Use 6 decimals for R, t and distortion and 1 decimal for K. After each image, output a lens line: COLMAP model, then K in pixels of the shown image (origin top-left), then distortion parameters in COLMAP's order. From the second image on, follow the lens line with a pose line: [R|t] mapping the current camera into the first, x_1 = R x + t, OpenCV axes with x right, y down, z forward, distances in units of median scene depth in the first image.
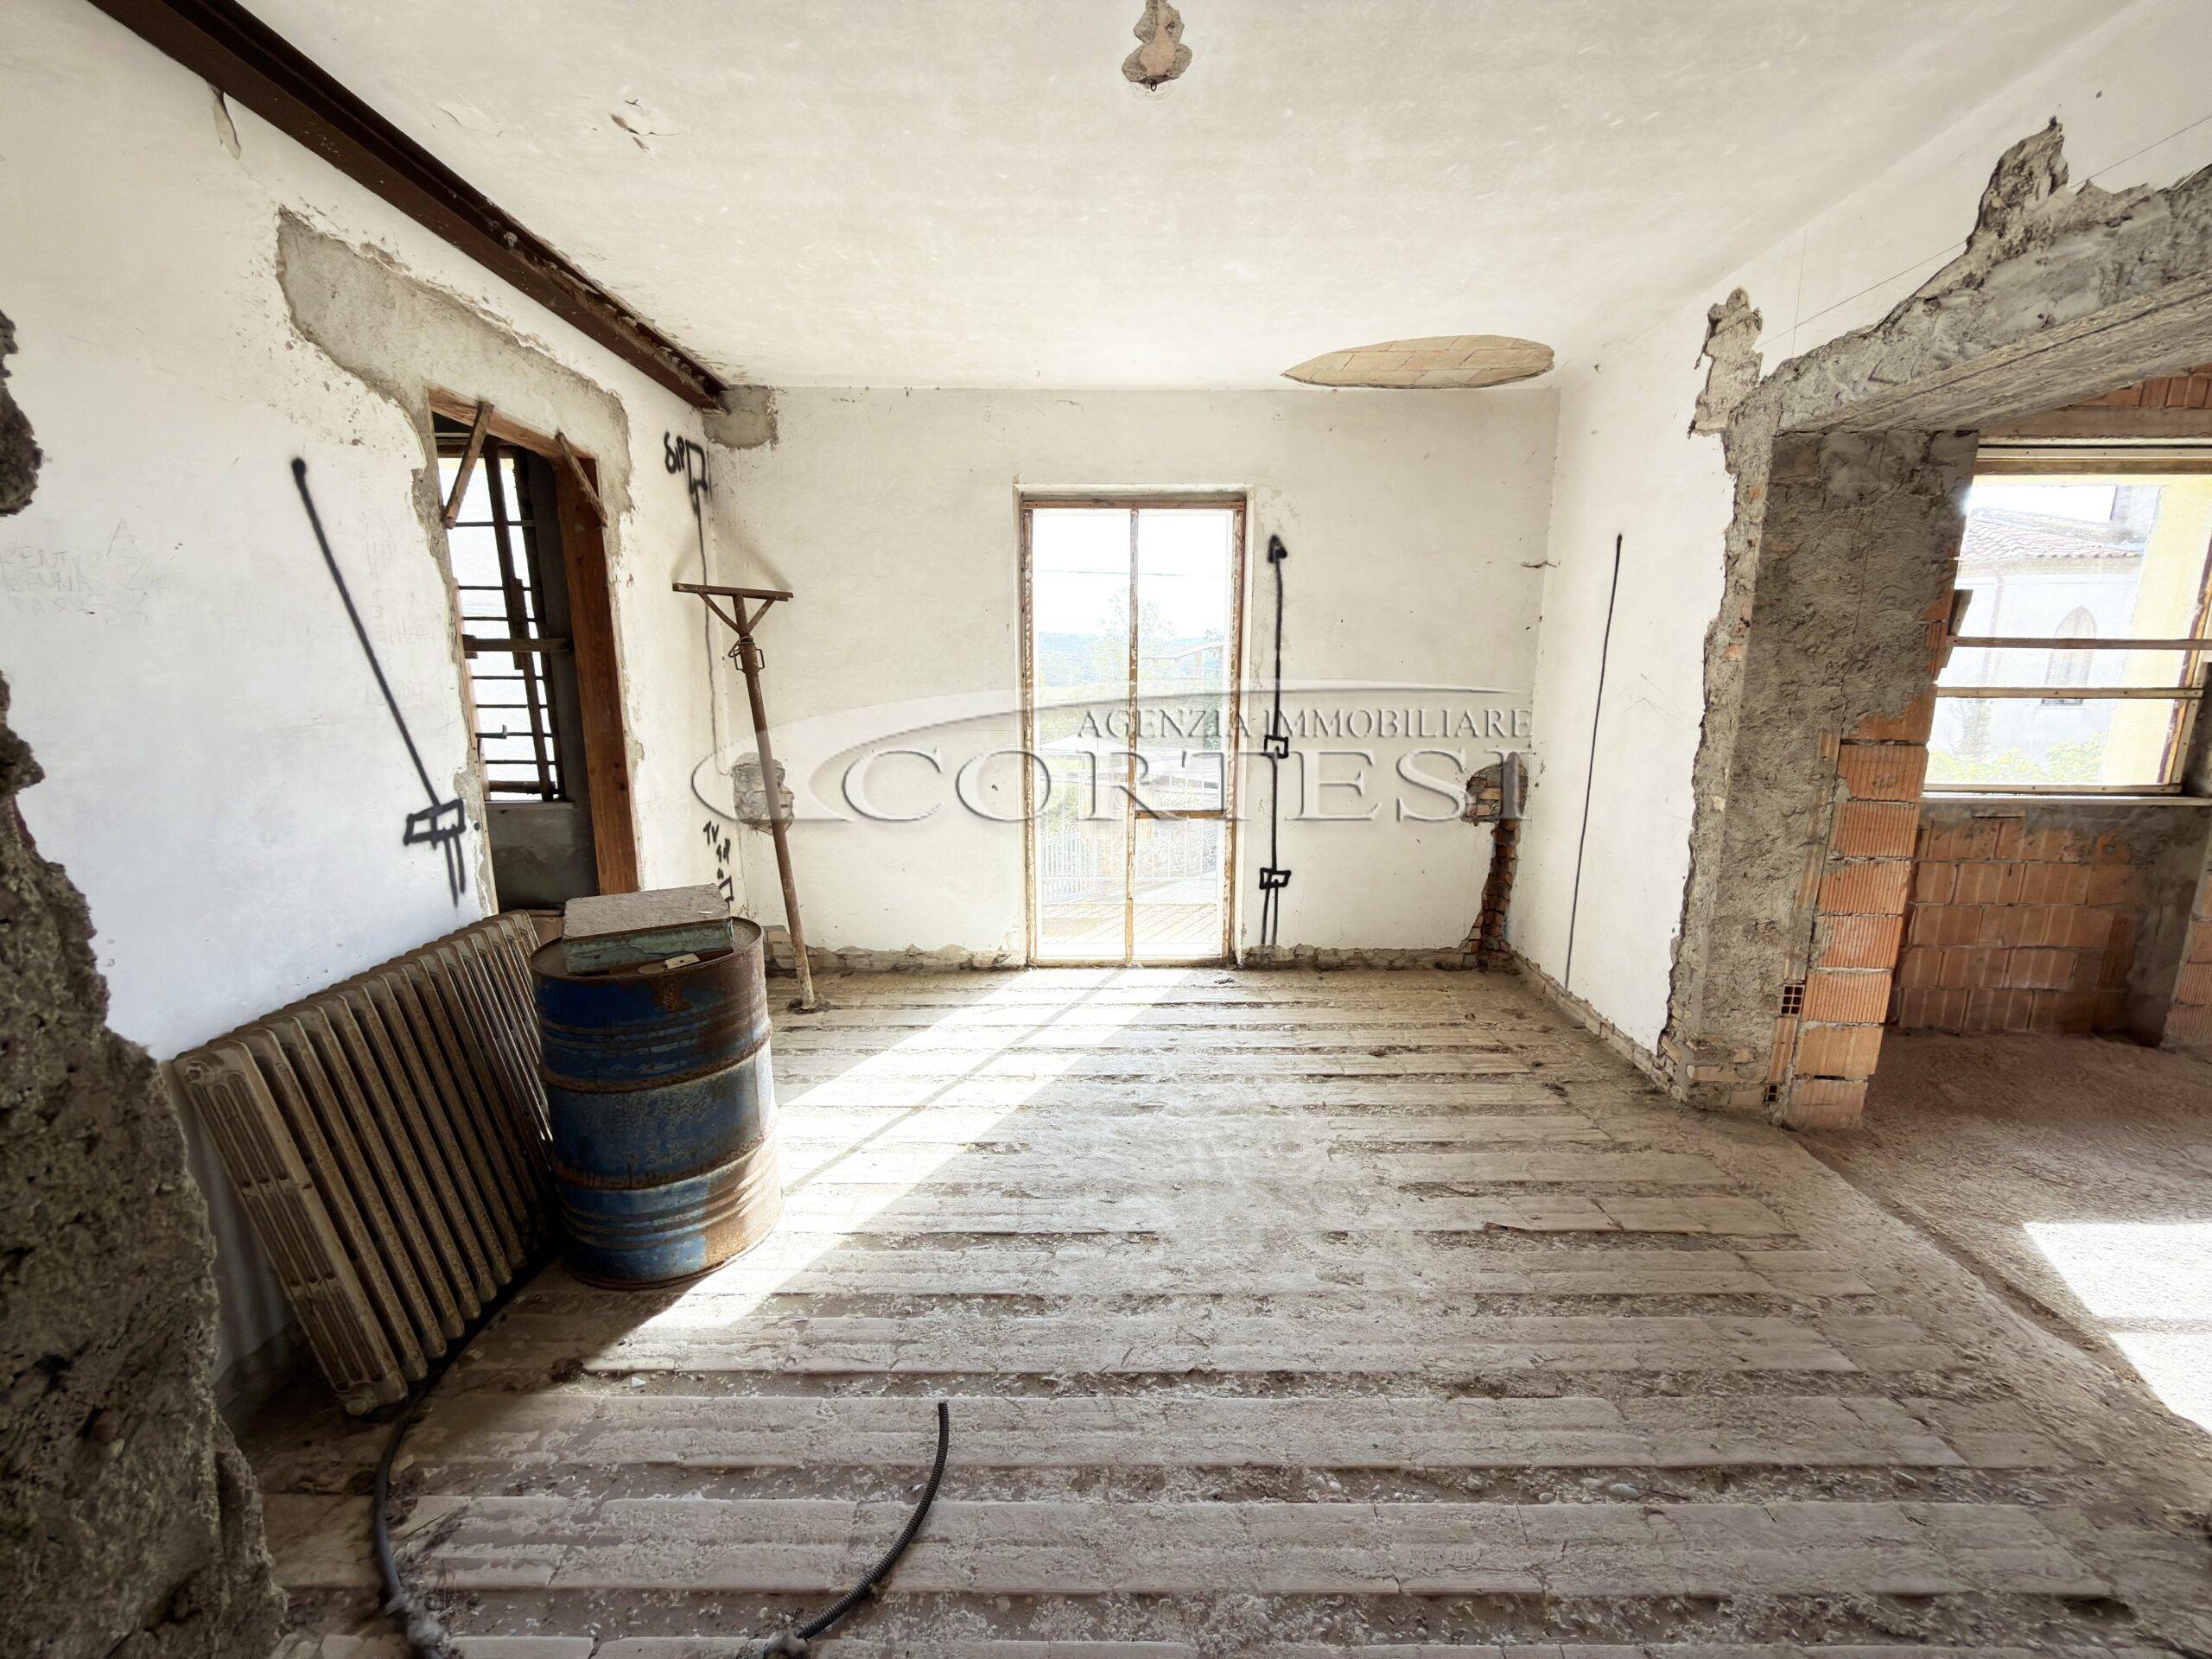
lens RADIAL K [[889.3, 0, 1117.0], [0, 889.3, 842.4], [0, 0, 1]] dist [-0.000562, 0.000097]
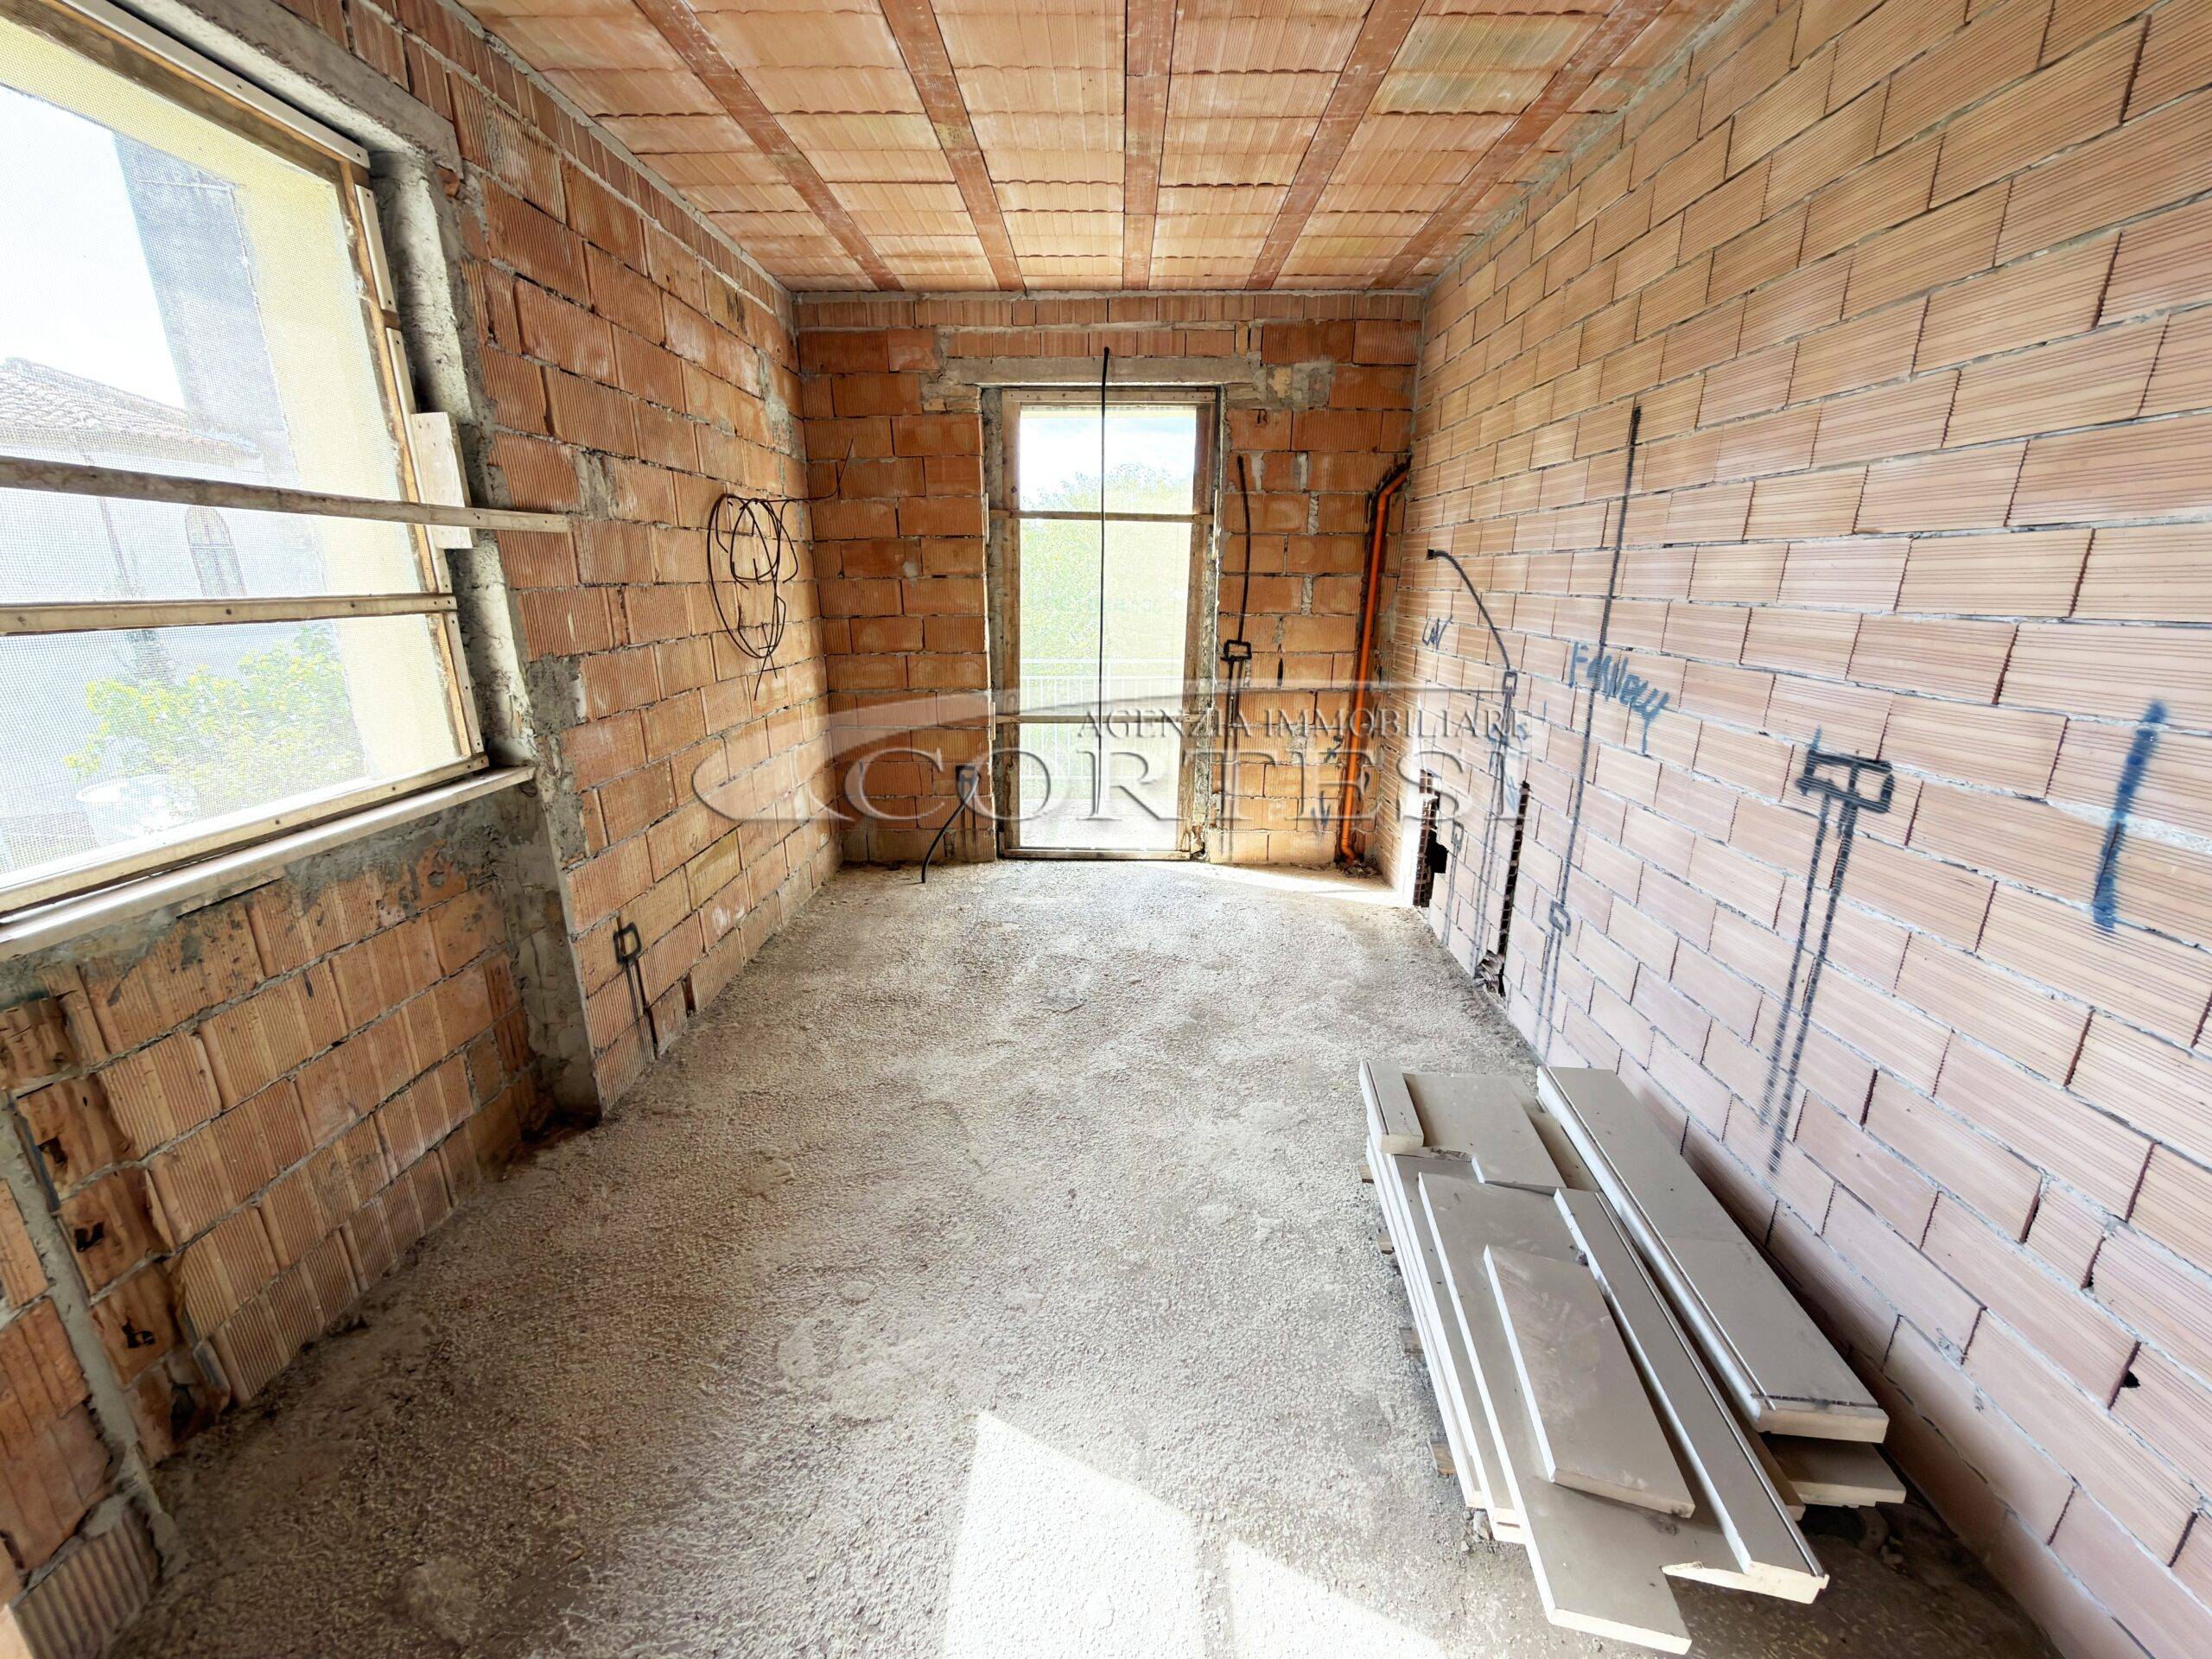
lens RADIAL K [[889.3, 0, 1100.7], [0, 889.3, 838.0], [0, 0, 1]] dist [-0.000562, 0.000097]
pose [[-0.002961, -0.282632, 0.959224, 0.778779], [0.191352, 0.941342, 0.277954, -0.132721], [-0.981517, 0.184373, 0.051295, 0.743726]]
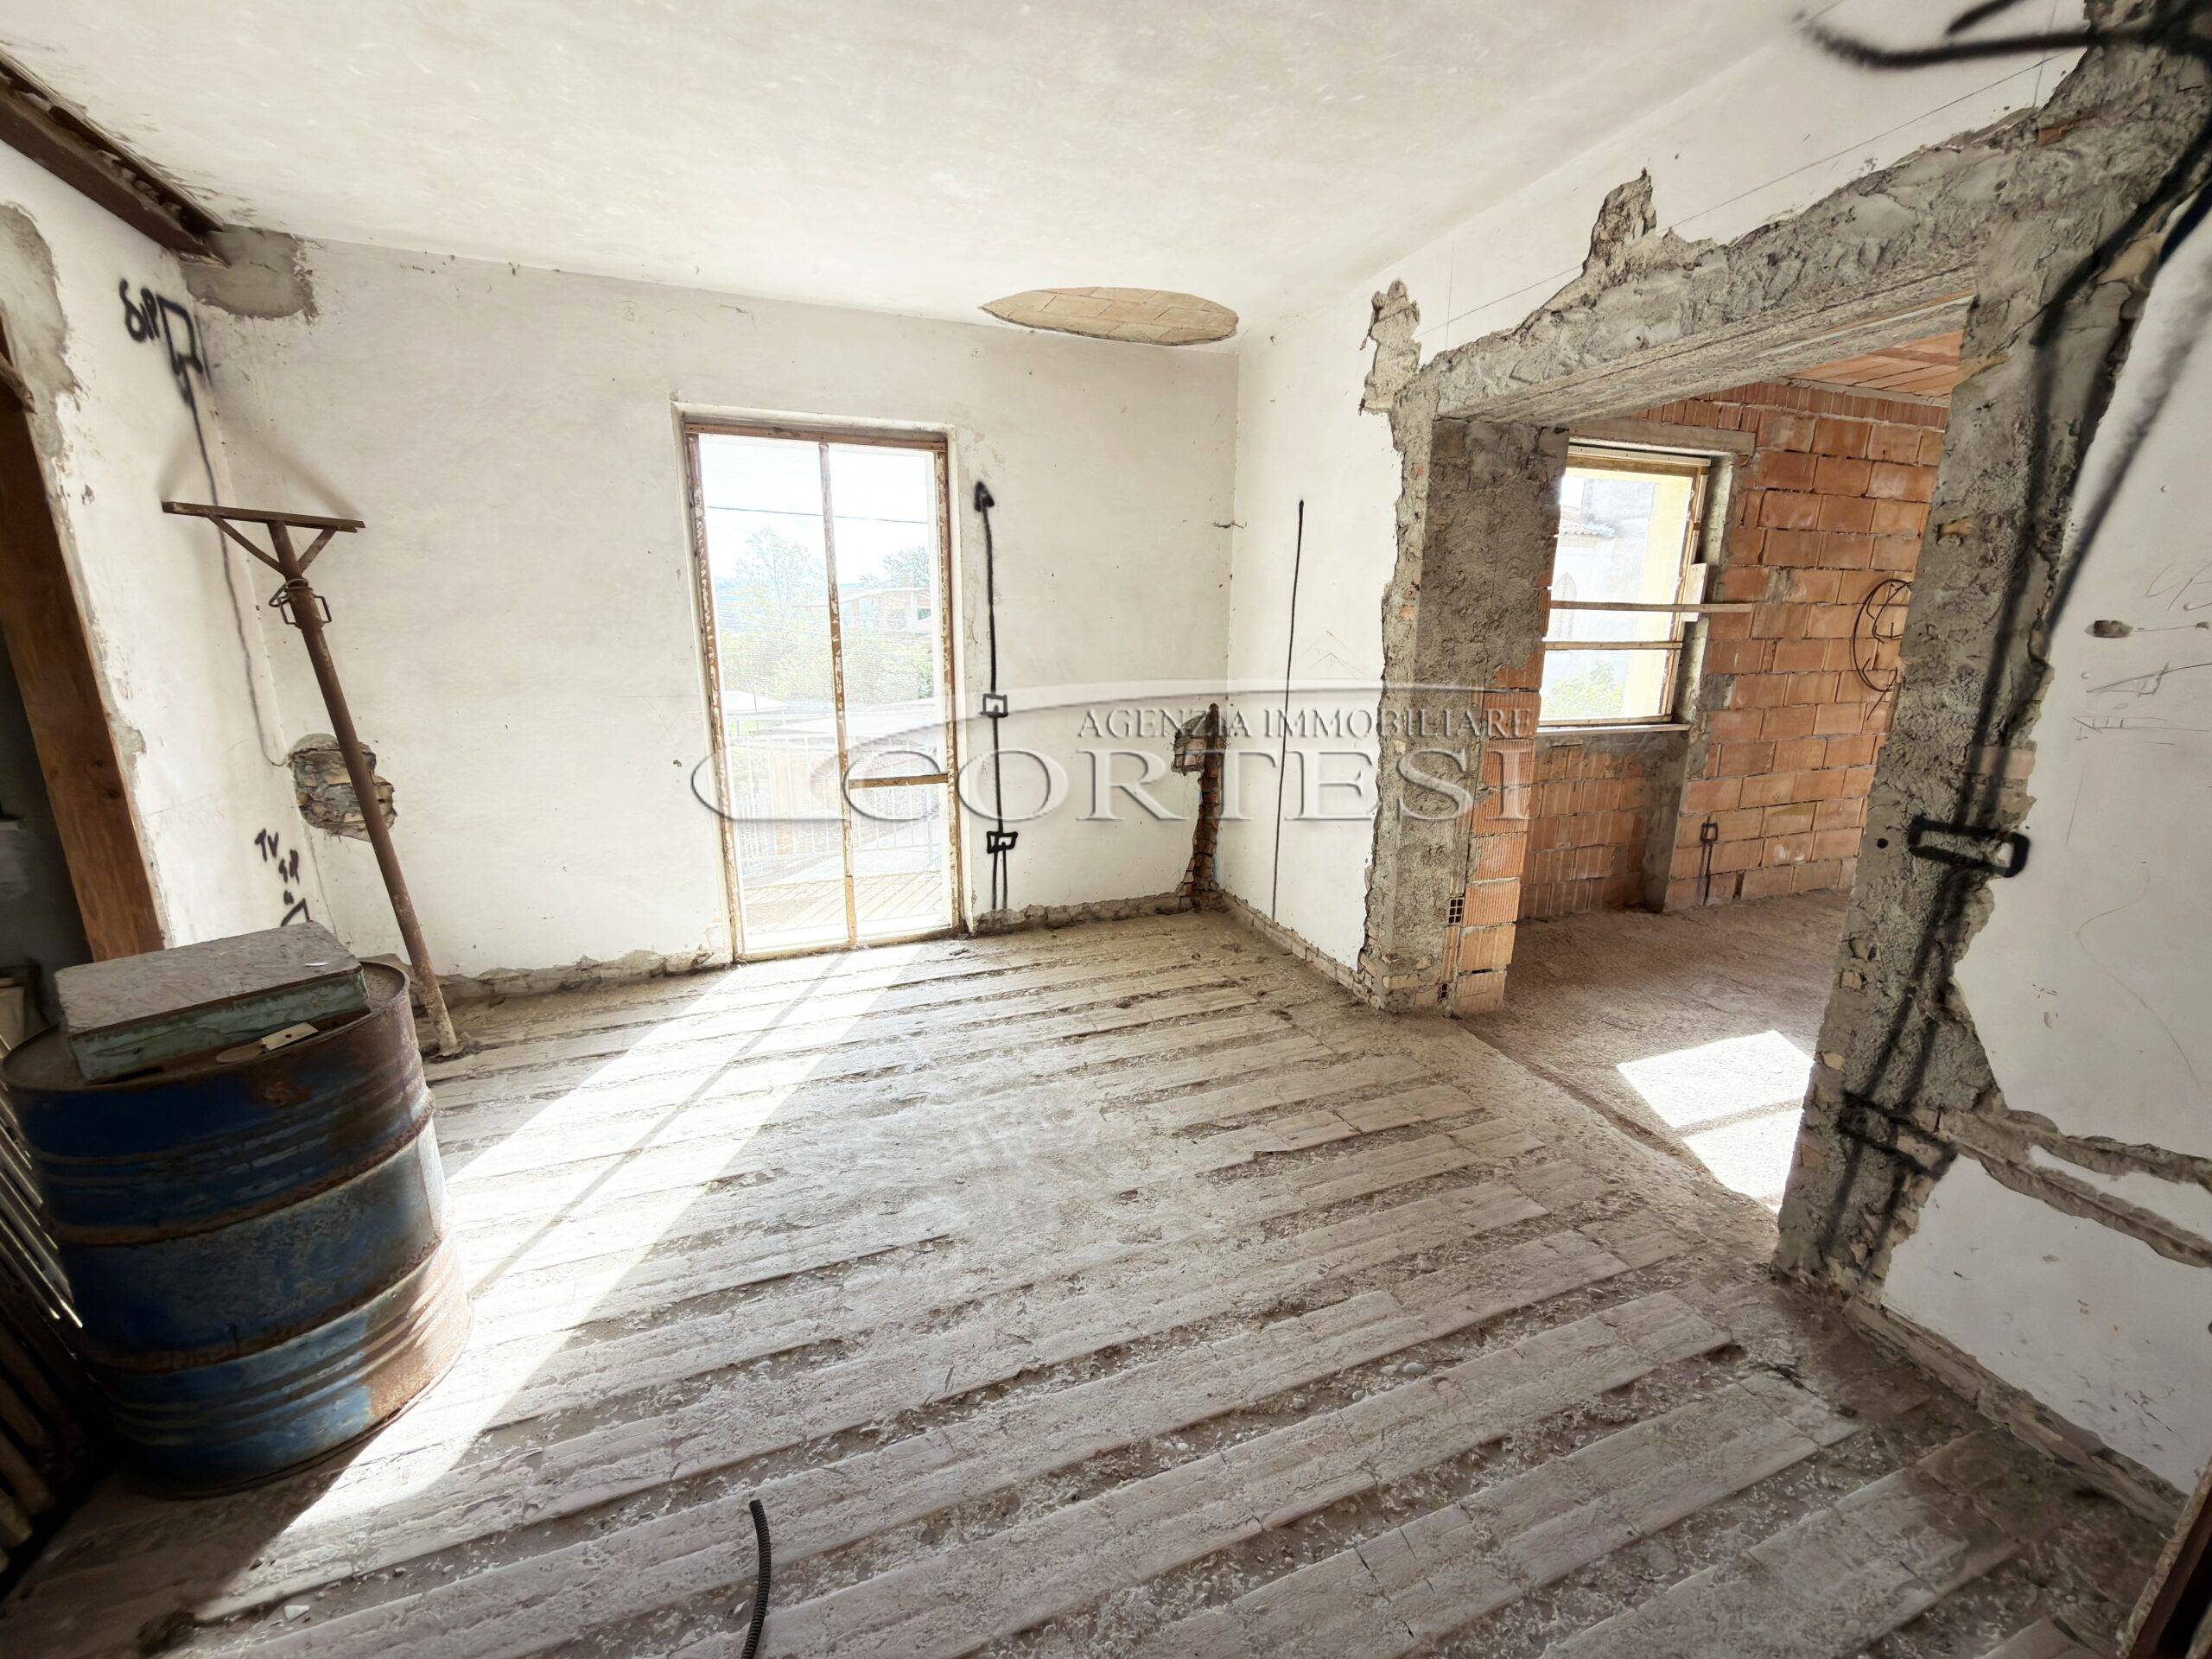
lens RADIAL K [[889.3, 0, 1119.8], [0, 889.3, 843.8], [0, 0, 1]] dist [-0.000562, 0.000097]
pose [[0.931623, -0.084223, 0.353533, -0.074982], [0.064305, 0.995629, 0.067737, -0.022393], [-0.357693, -0.040371, 0.932966, 0.063528]]
